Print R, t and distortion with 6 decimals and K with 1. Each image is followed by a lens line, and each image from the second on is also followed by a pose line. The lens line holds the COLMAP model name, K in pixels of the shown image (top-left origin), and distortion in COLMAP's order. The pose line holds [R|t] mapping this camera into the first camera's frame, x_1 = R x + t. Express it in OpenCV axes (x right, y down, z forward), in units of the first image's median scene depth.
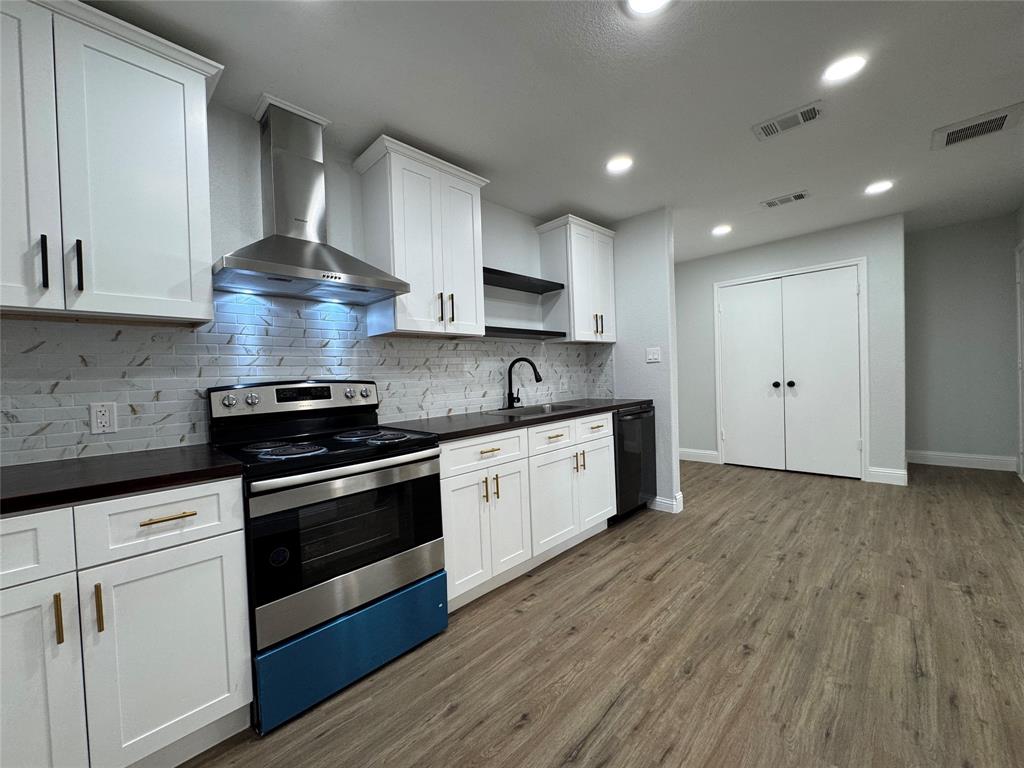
lens RADIAL K [[409.2, 0, 512.0], [0, 409.2, 384.0], [0, 0, 1]] dist [-0.002548, 0.000457]
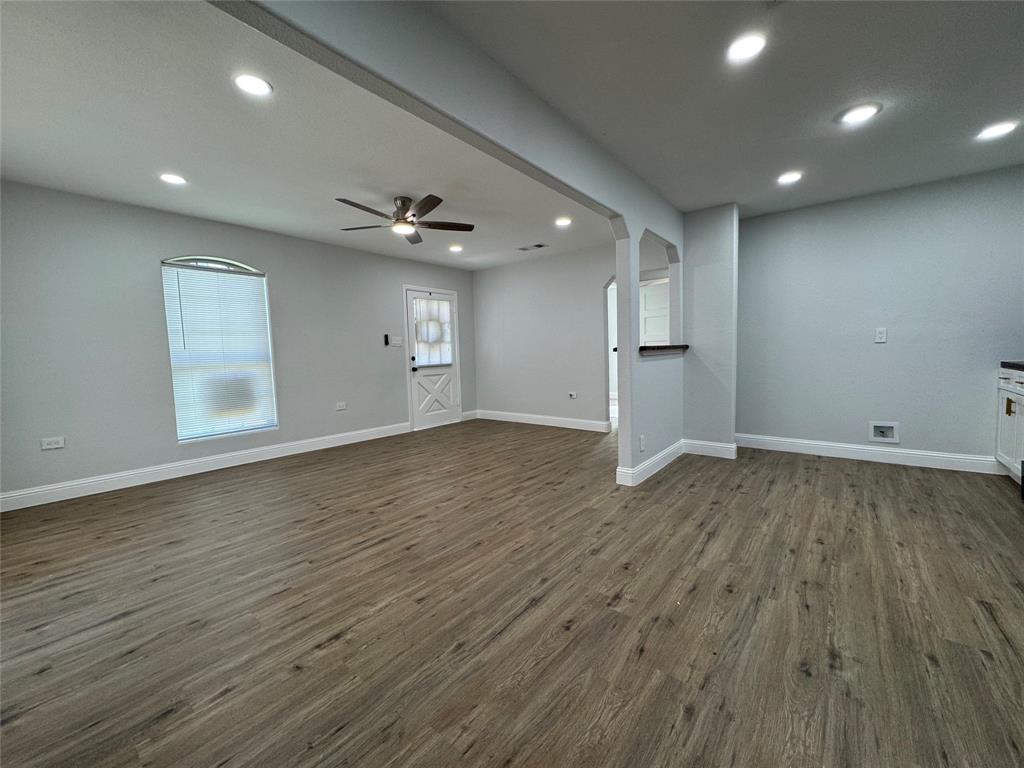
lens RADIAL K [[409.2, 0, 512.0], [0, 409.2, 384.0], [0, 0, 1]] dist [-0.002548, 0.000457]
pose [[-0.993285, 0.075360, -0.087781, 1.480947], [0.066355, 0.992636, 0.101344, -0.068200], [0.094772, 0.094839, -0.990971, 1.945814]]
